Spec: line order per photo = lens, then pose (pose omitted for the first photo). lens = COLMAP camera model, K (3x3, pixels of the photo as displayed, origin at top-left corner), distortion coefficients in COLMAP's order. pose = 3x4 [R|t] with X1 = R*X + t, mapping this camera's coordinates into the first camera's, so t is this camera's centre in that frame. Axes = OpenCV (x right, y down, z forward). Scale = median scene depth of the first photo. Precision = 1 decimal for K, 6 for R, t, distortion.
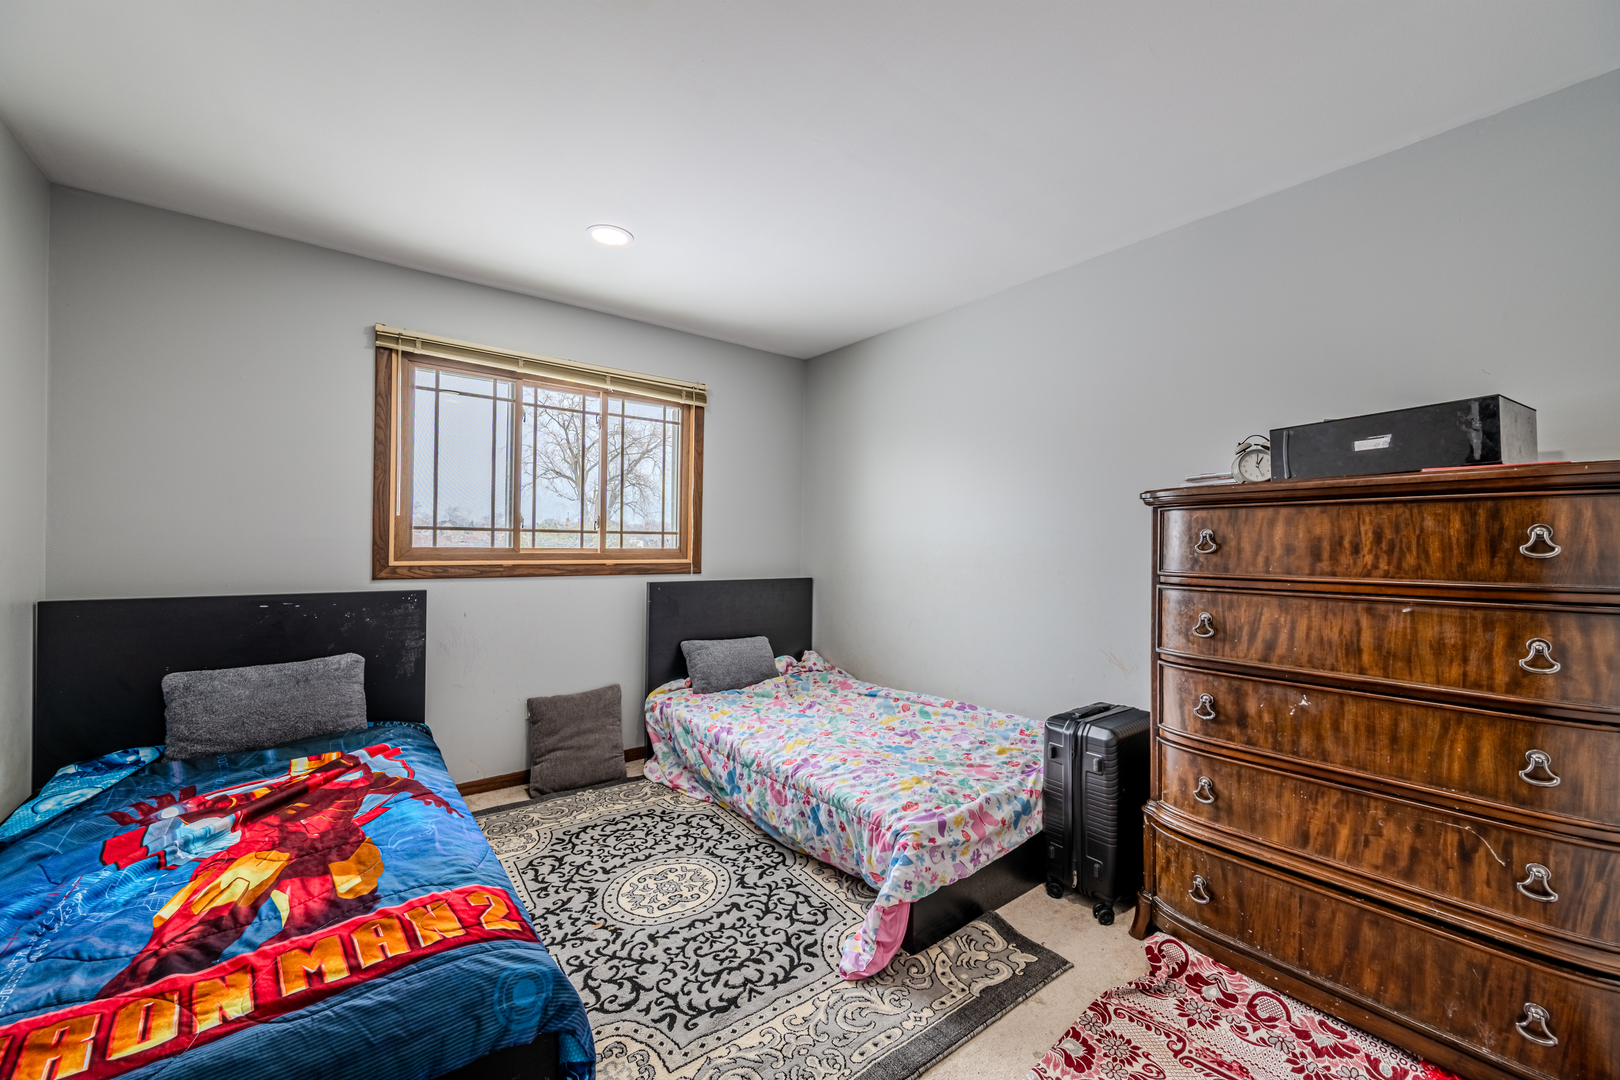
lens RADIAL K [[635.7, 0, 813.4], [0, 635.7, 538.7], [0, 0, 1]] dist [-0.000382, 0.000388]
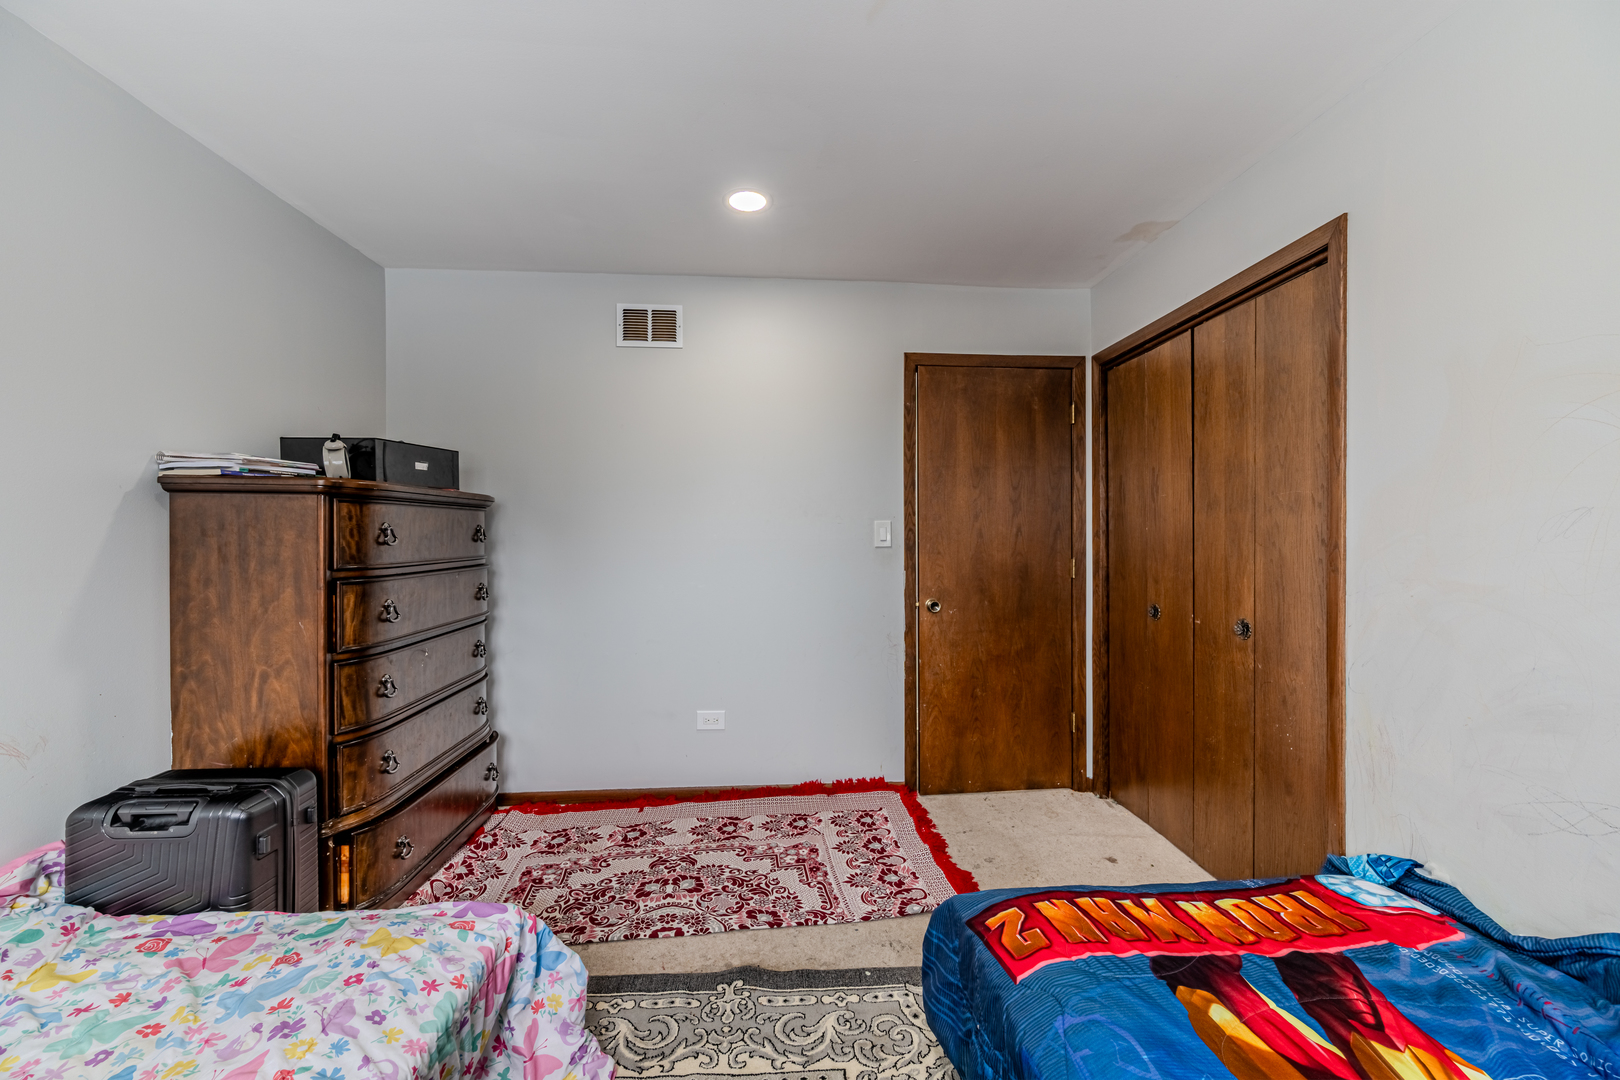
lens RADIAL K [[635.7, 0, 813.4], [0, 635.7, 538.7], [0, 0, 1]] dist [-0.000382, 0.000388]
pose [[-0.824892, -0.014905, 0.565094, -0.740205], [-0.011711, 0.999888, 0.009279, -0.008272], [-0.565169, 0.001037, -0.824974, 1.854204]]
